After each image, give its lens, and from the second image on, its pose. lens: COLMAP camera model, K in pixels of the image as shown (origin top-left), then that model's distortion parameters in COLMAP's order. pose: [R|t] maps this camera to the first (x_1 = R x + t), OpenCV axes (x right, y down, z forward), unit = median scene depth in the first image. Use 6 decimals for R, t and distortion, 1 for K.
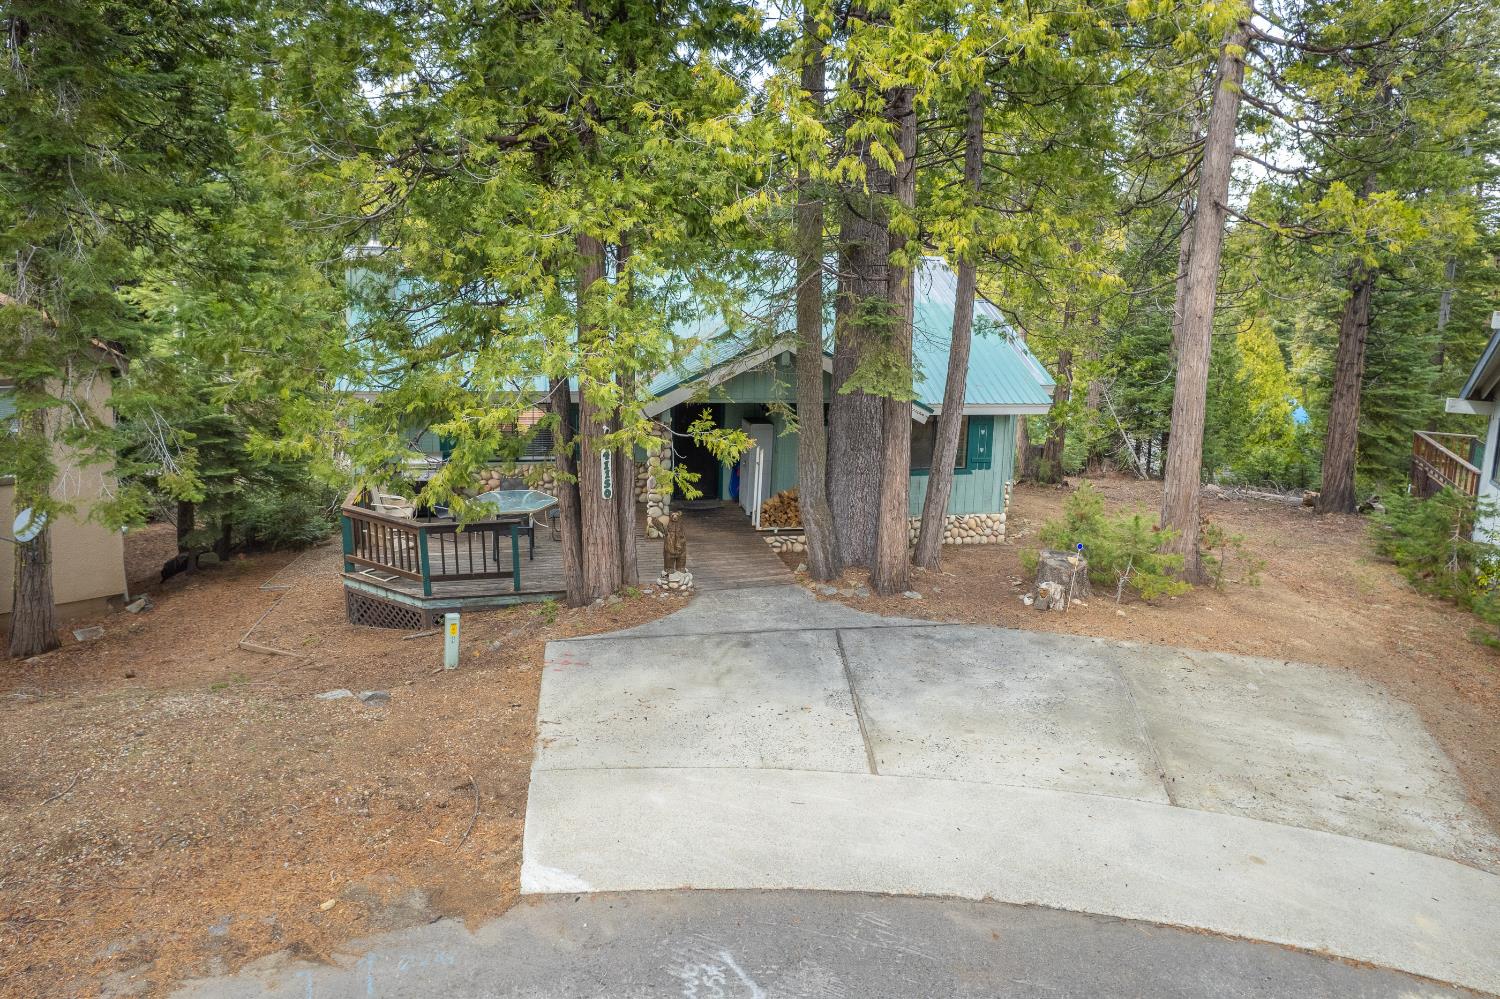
lens RADIAL K [[985.9, 0, 744.7], [0, 985.9, 501.4], [0, 0, 1]] dist [-0.026916, 0.005380]
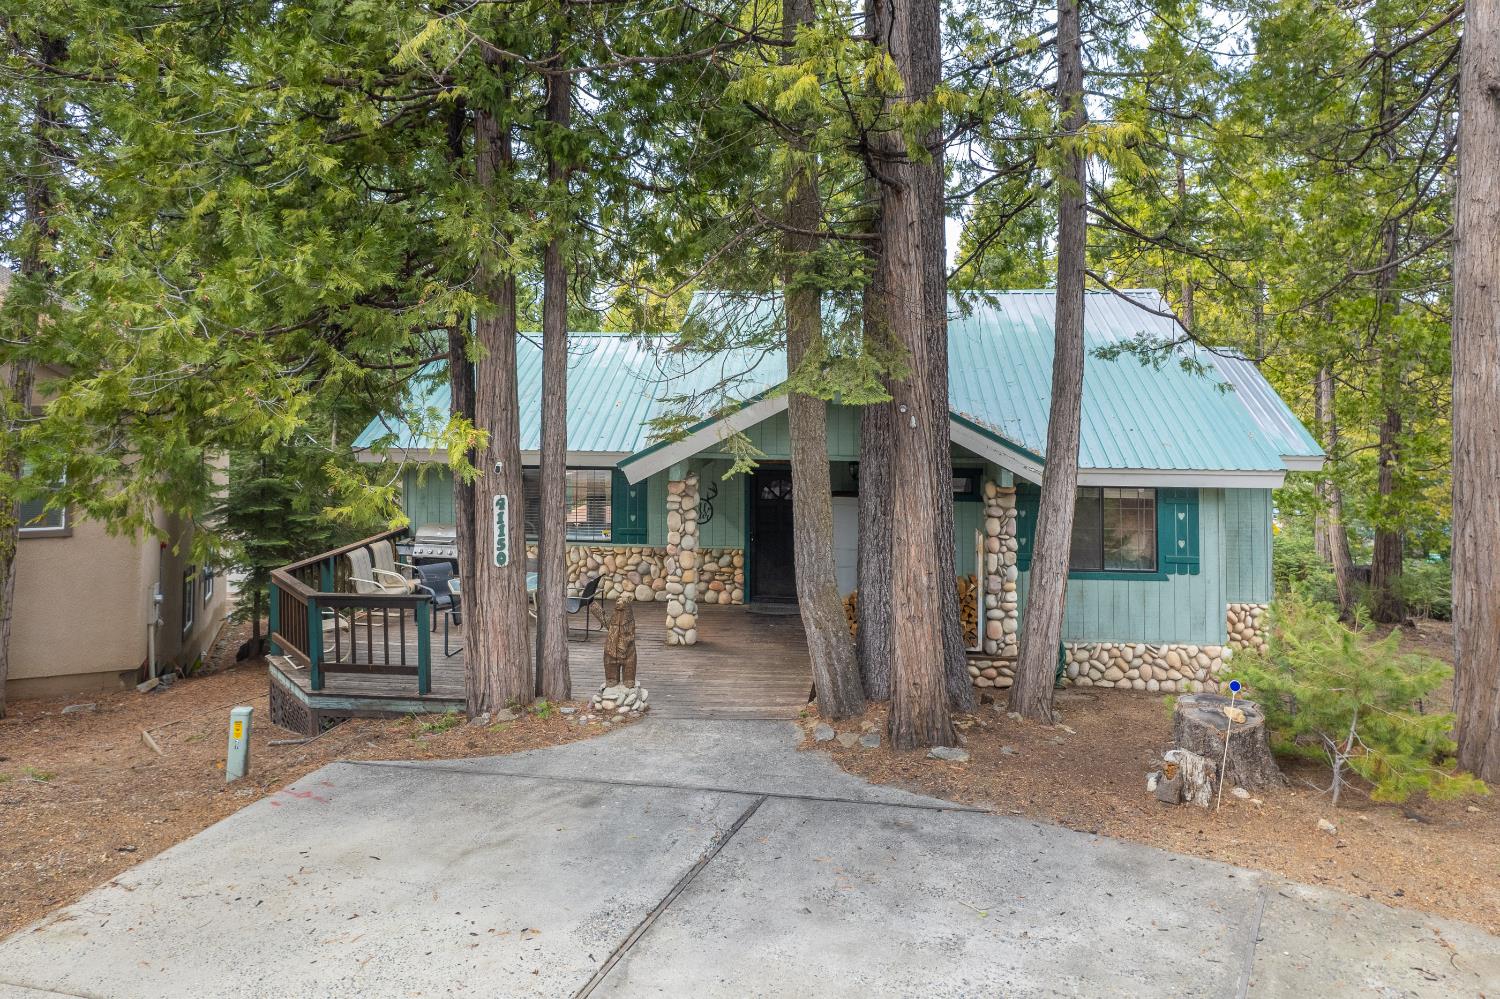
lens RADIAL K [[985.9, 0, 813.9], [0, 985.9, 425.9], [0, 0, 1]] dist [-0.026916, 0.005380]
pose [[0.939944, -0.015961, -0.340954, 0.296798], [-0.062788, 0.973775, -0.218679, 0.037369], [0.335503, 0.226953, 0.914292, 0.383157]]
